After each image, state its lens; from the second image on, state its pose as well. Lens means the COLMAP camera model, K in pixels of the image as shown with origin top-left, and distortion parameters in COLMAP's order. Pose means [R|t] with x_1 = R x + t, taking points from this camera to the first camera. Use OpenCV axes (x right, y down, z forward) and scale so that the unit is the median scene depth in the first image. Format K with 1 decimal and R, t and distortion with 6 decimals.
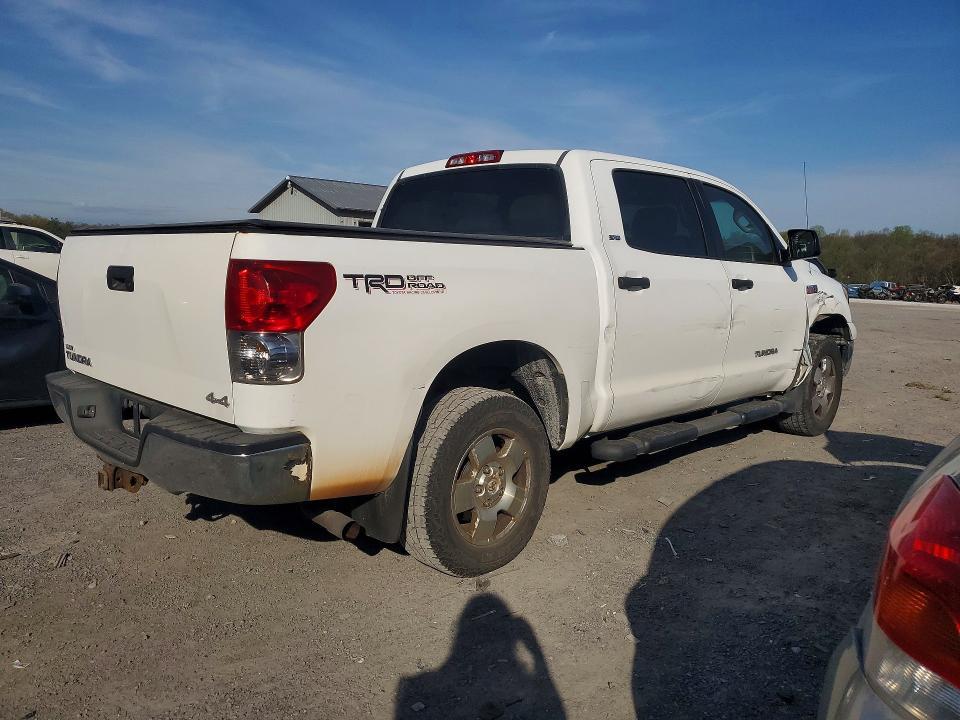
lens RADIAL K [[698.6, 0, 480.0], [0, 698.6, 360.0], [0, 0, 1]] dist [0.012279, 0.000106]
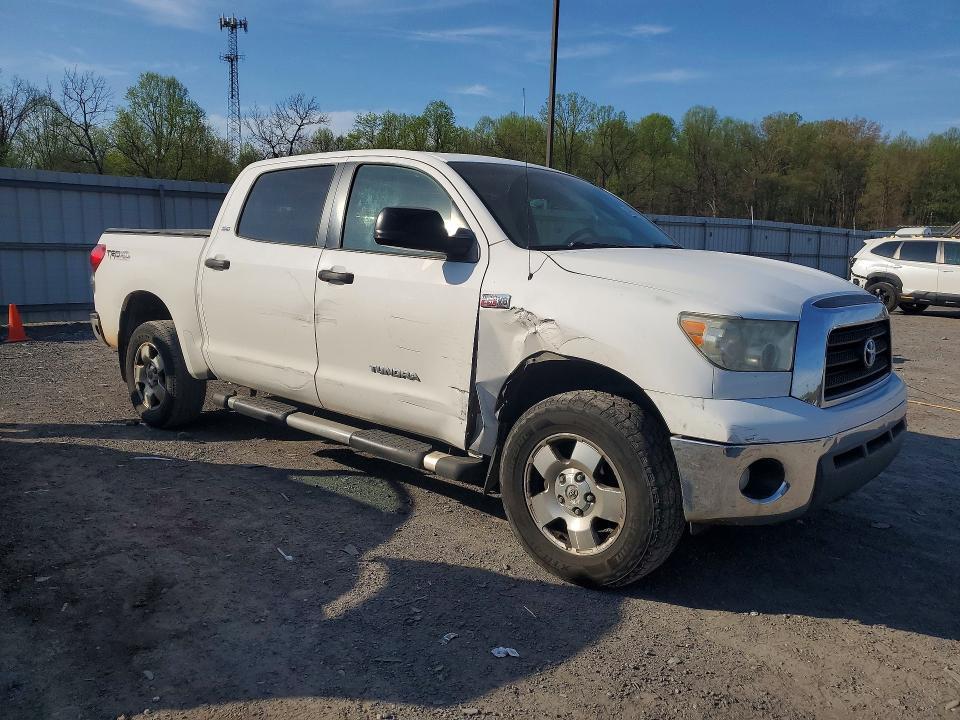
lens RADIAL K [[698.6, 0, 480.0], [0, 698.6, 360.0], [0, 0, 1]] dist [0.012279, 0.000106]
pose [[0.120929, 0.144316, -0.982115, 0.759854], [-0.172103, 0.977440, 0.122438, -0.087463], [0.977628, 0.154219, 0.143038, 0.648725]]
